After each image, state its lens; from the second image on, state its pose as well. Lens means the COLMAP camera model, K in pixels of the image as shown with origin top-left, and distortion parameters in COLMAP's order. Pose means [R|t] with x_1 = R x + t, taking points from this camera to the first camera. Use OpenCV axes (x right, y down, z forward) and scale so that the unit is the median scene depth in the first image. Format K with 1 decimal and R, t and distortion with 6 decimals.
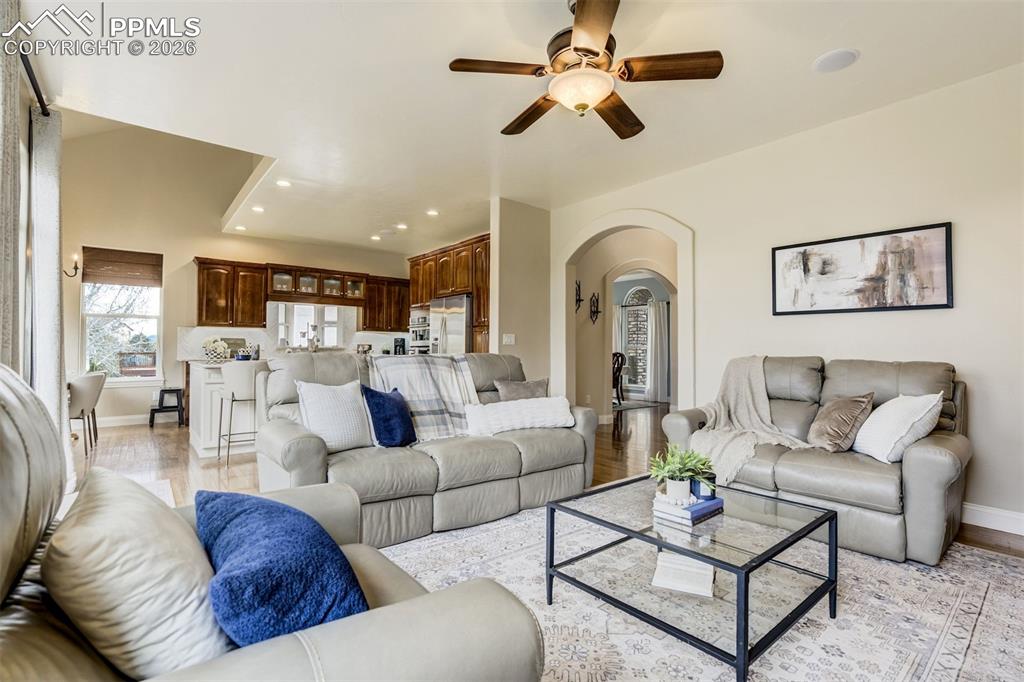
lens RADIAL K [[473.6, 0, 517.1], [0, 473.6, 343.7], [0, 0, 1]] dist [-0.013383, 0.000829]
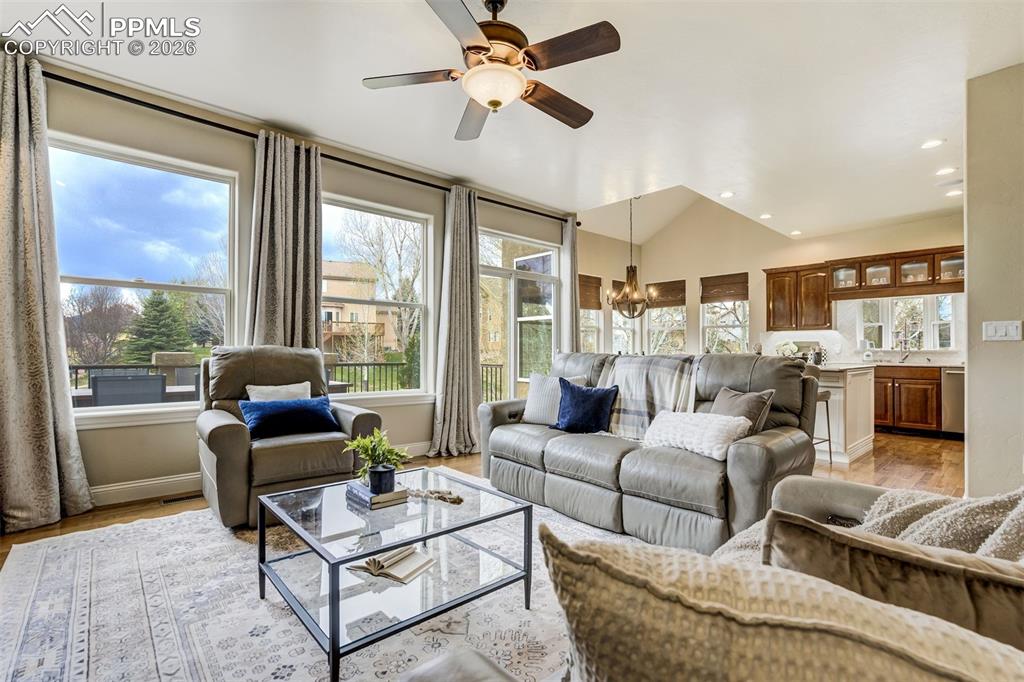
lens RADIAL K [[473.6, 0, 516.2], [0, 473.6, 349.5], [0, 0, 1]] dist [-0.013383, 0.000829]
pose [[0.030455, -0.006032, -0.999518, 0.396637], [0.006762, 0.999960, -0.005829, 0.007780], [0.999513, -0.006581, 0.030495, 0.354774]]
